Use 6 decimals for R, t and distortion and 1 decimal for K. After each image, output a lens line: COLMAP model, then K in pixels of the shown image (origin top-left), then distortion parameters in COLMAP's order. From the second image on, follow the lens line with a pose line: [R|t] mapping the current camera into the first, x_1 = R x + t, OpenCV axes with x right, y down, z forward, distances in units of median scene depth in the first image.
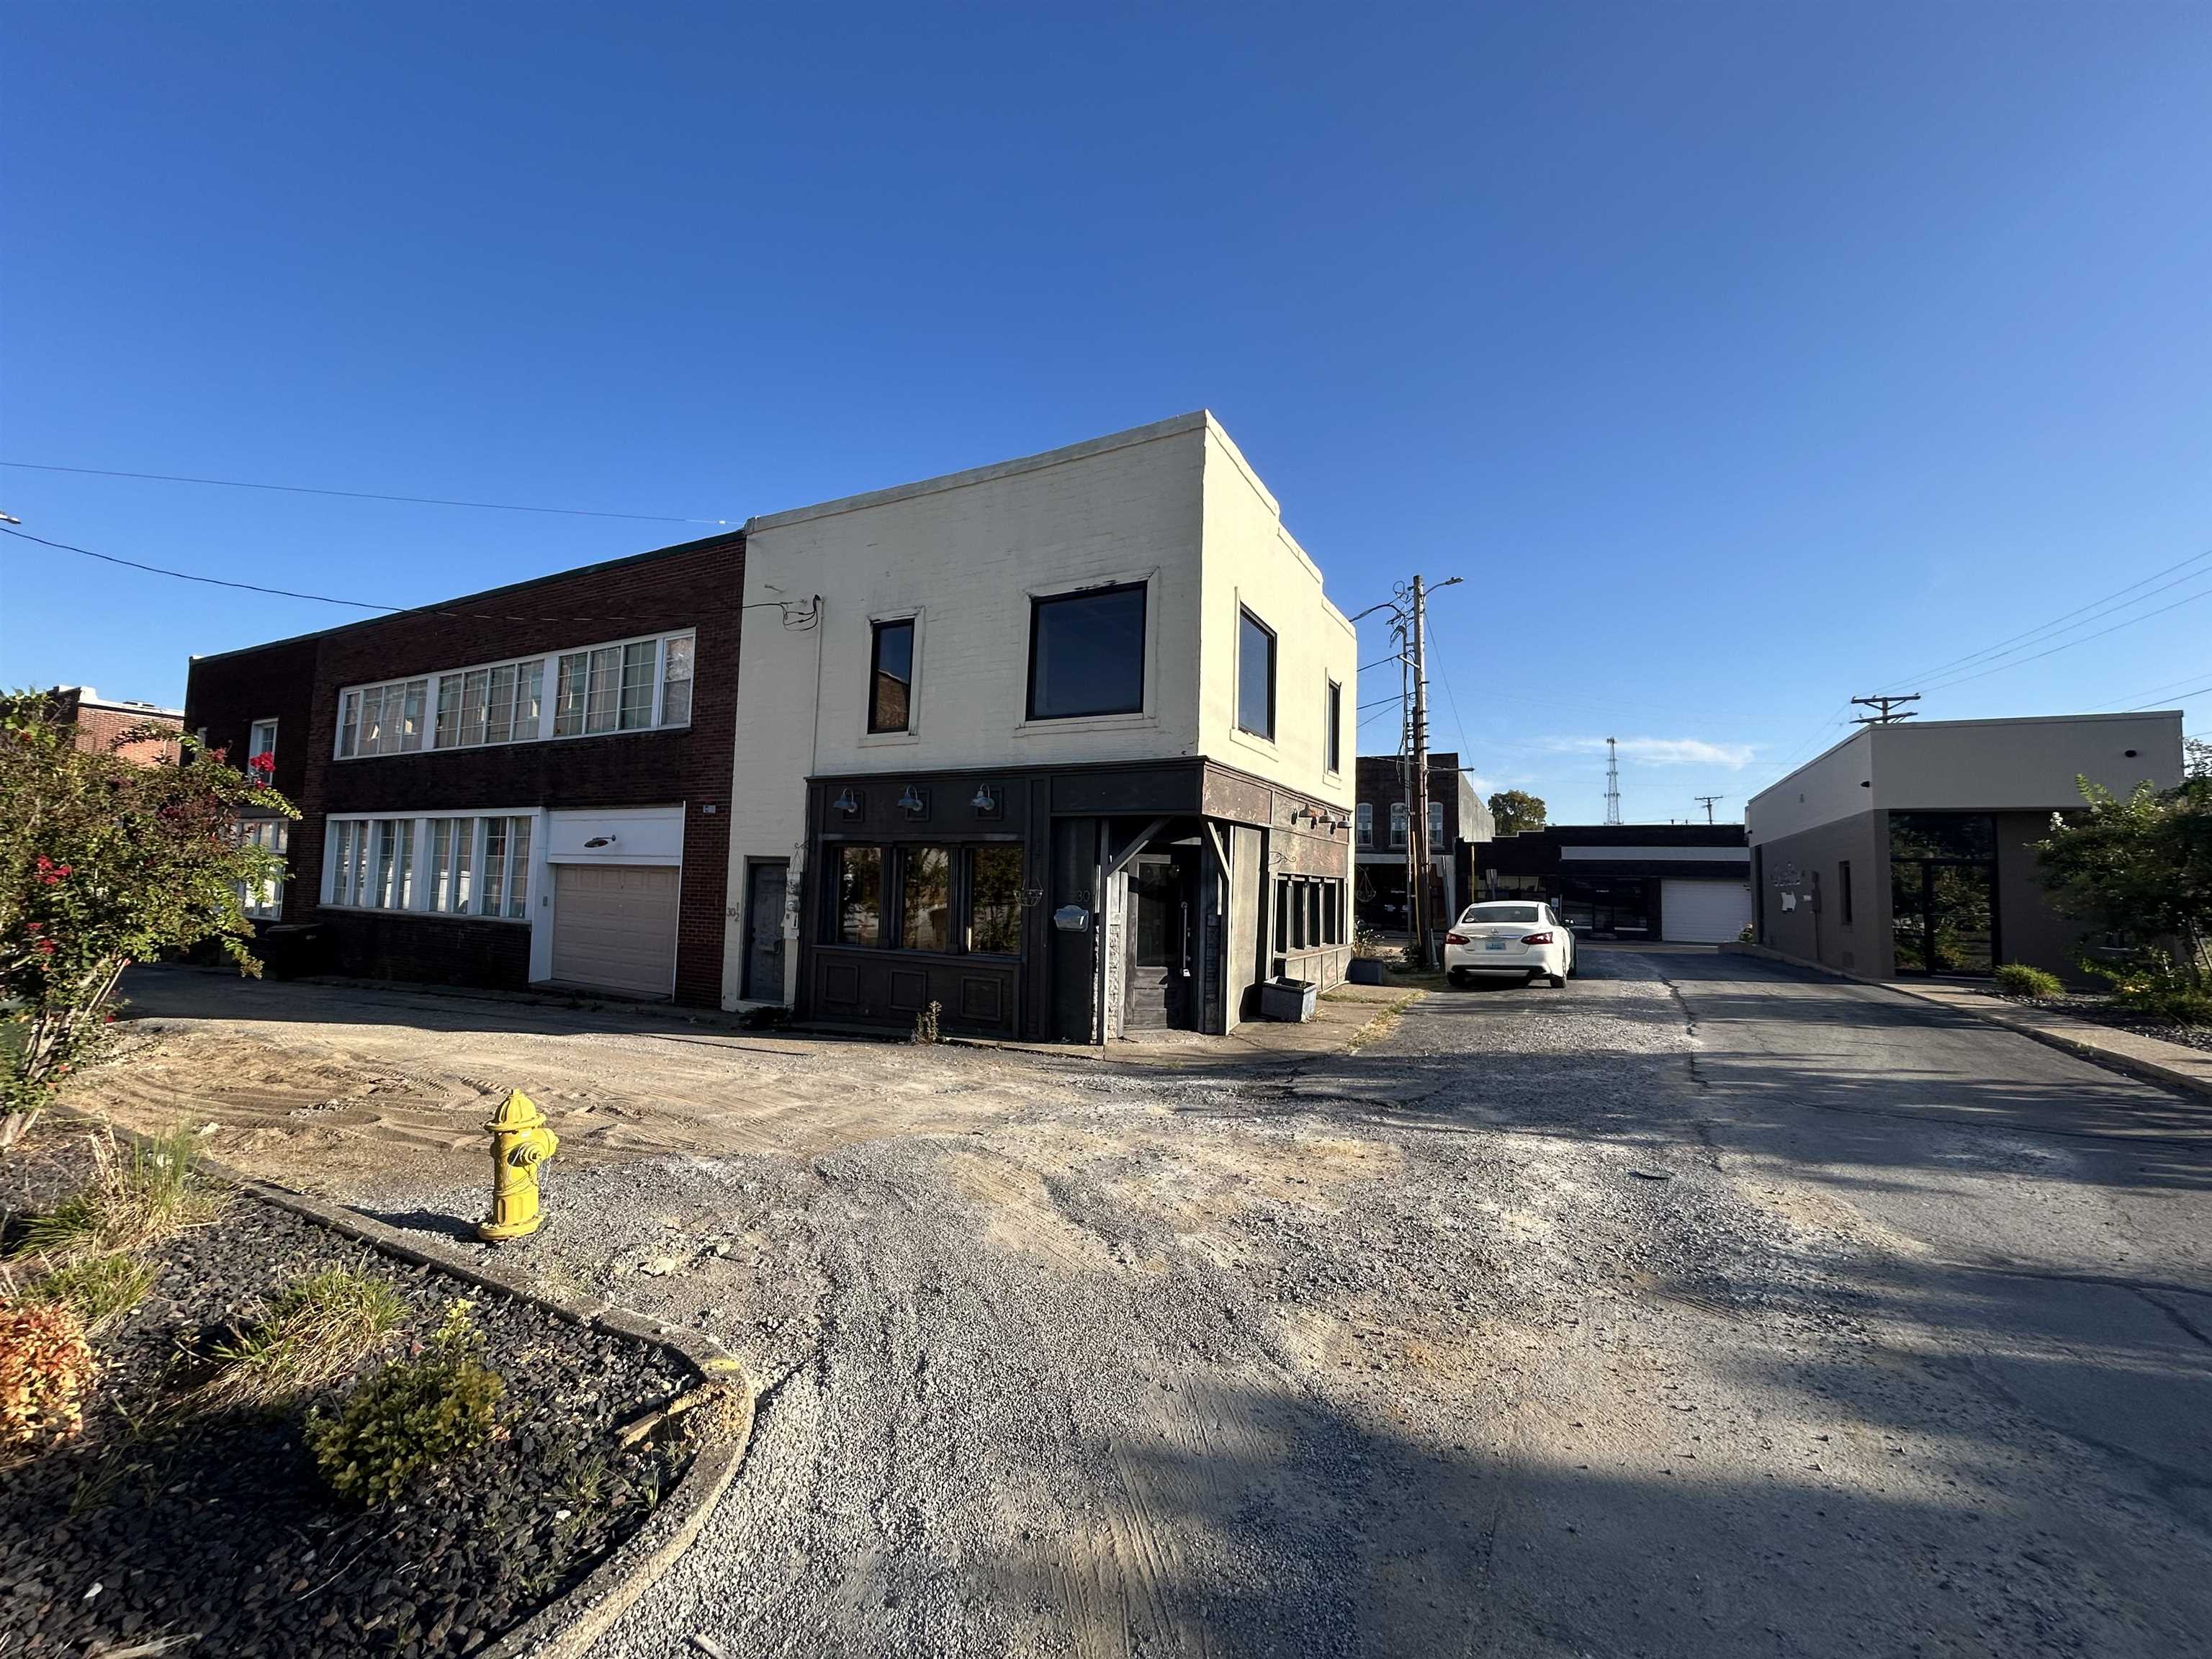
lens RADIAL K [[902.6, 0, 1104.0], [0, 902.6, 810.8], [0, 0, 1]] dist [-0.000601, 0.000077]
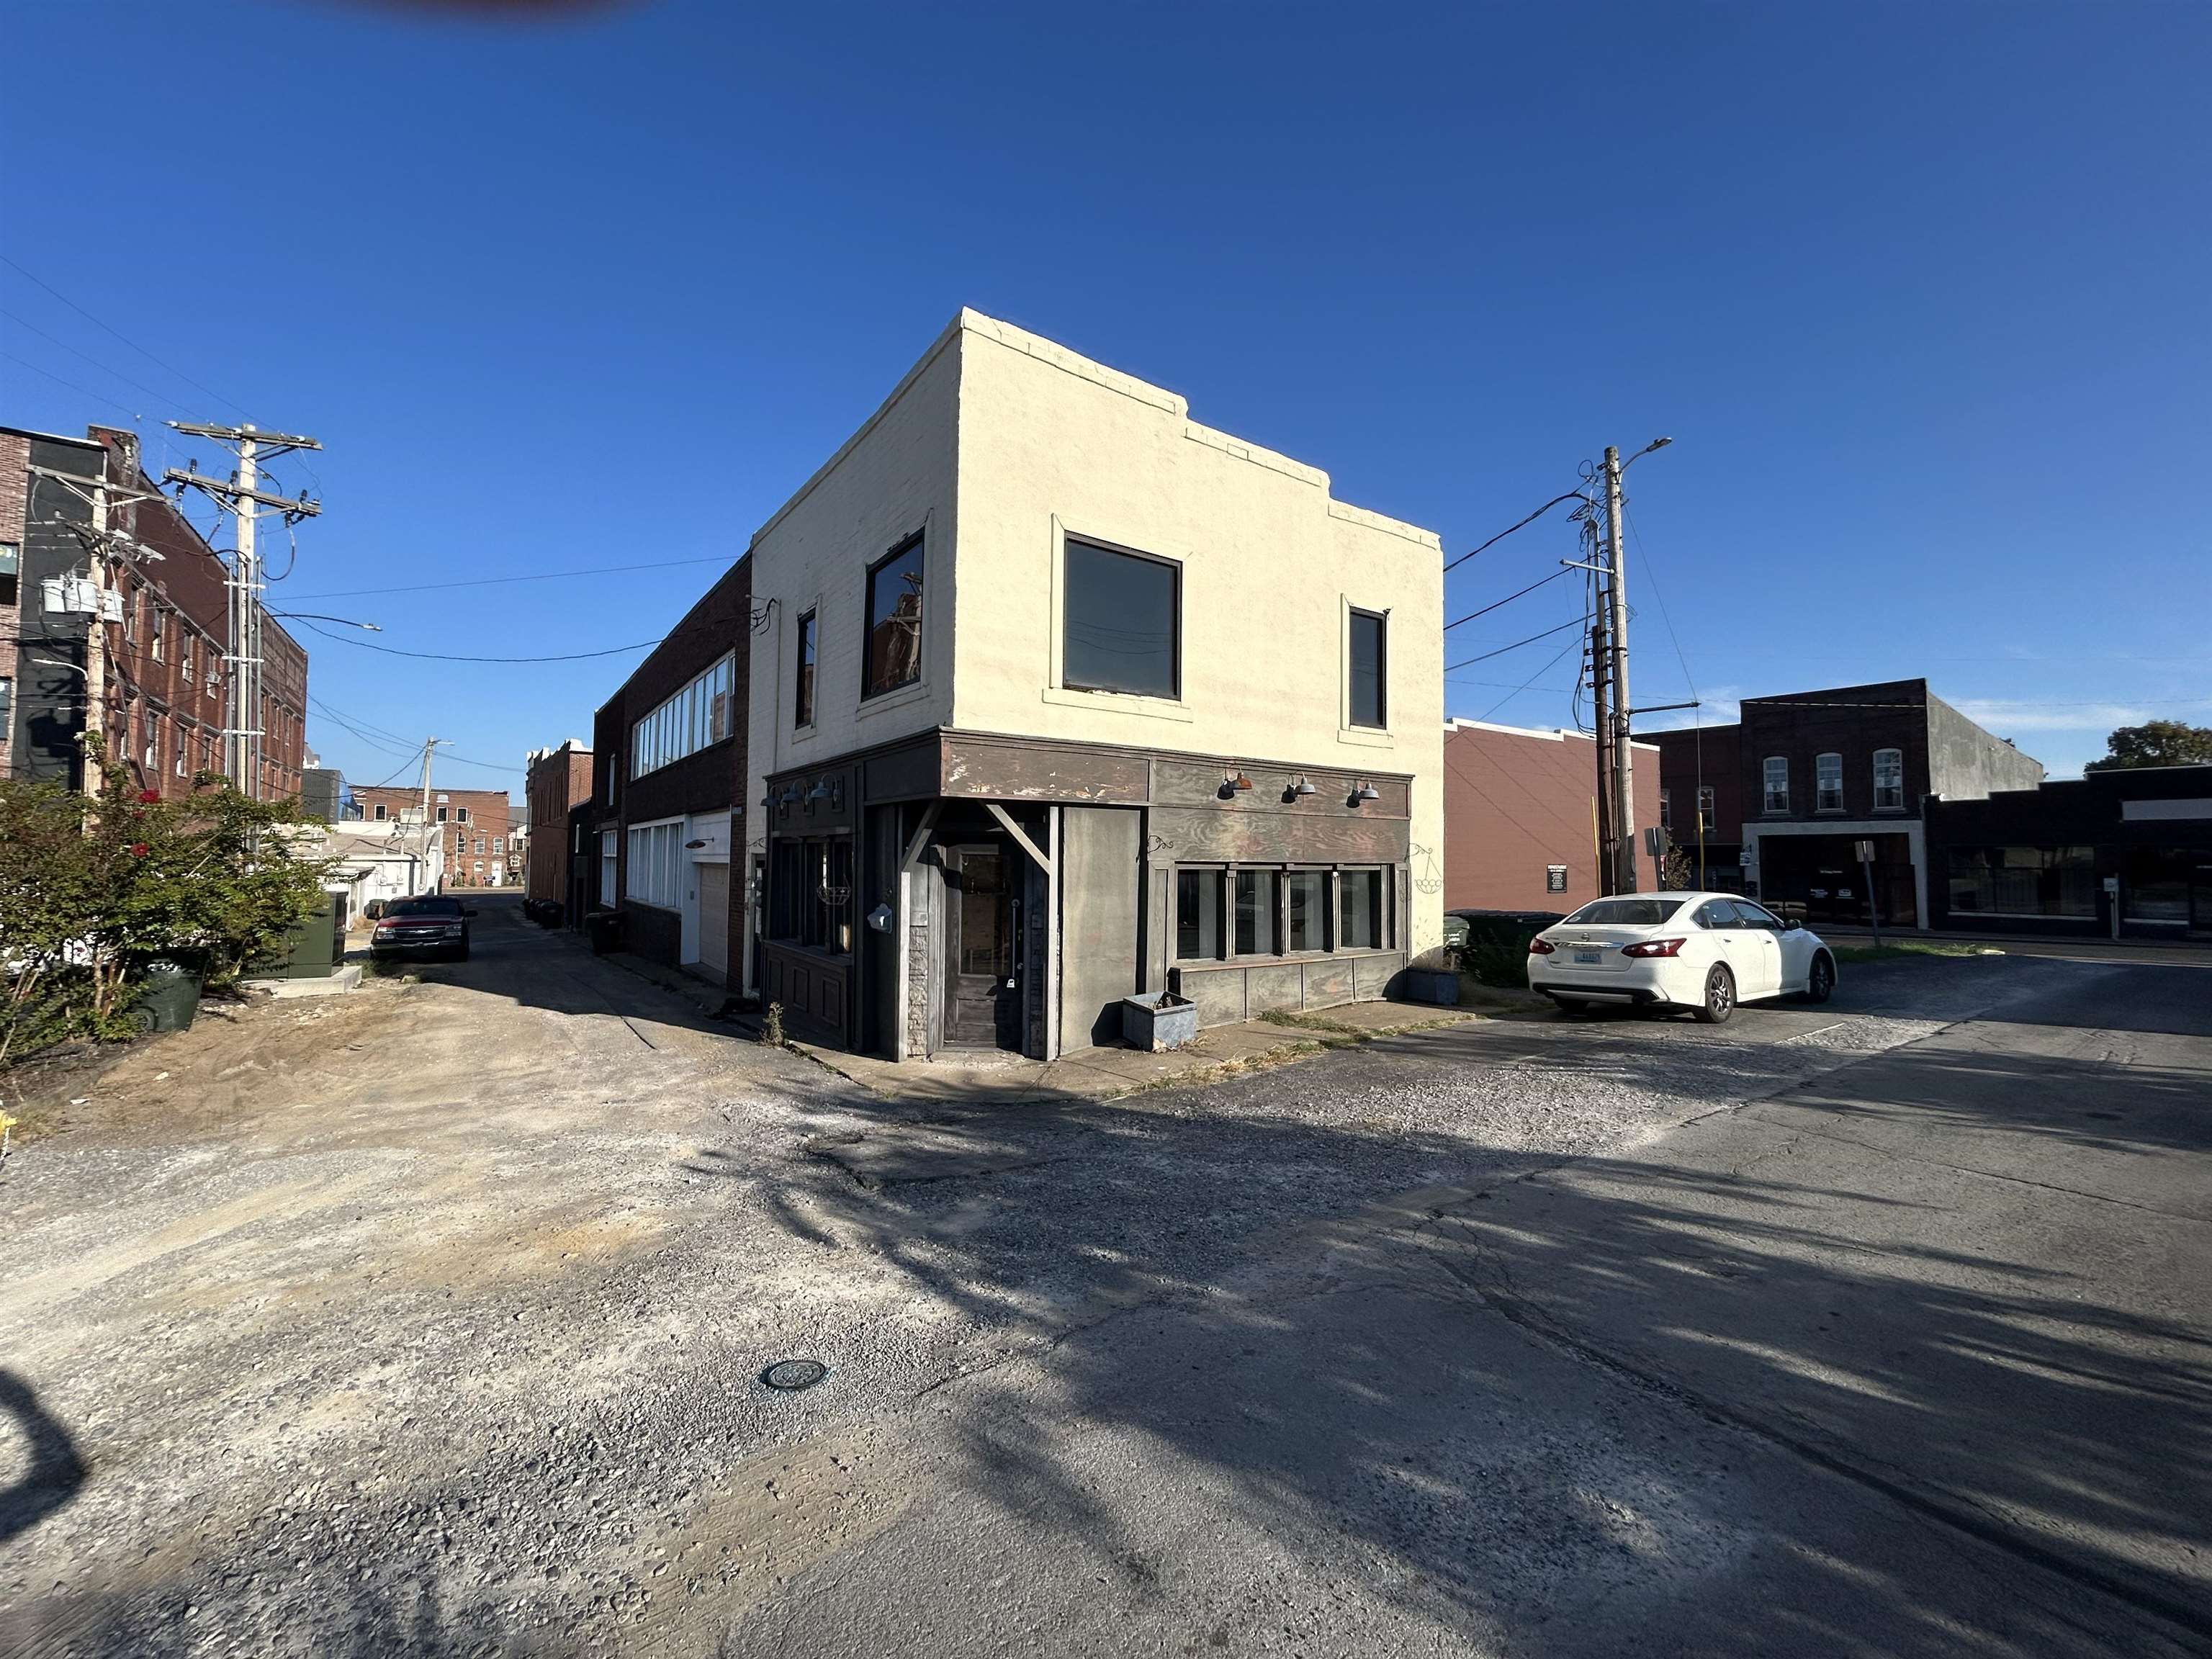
lens RADIAL K [[896.1, 0, 1099.4], [0, 896.1, 818.9], [0, 0, 1]] dist [-0.002586, 0.000551]
pose [[0.896212, -0.039376, -0.441875, 0.507775], [0.051190, 0.998579, 0.014840, 0.016653], [0.440663, -0.035919, 0.896954, 0.273152]]
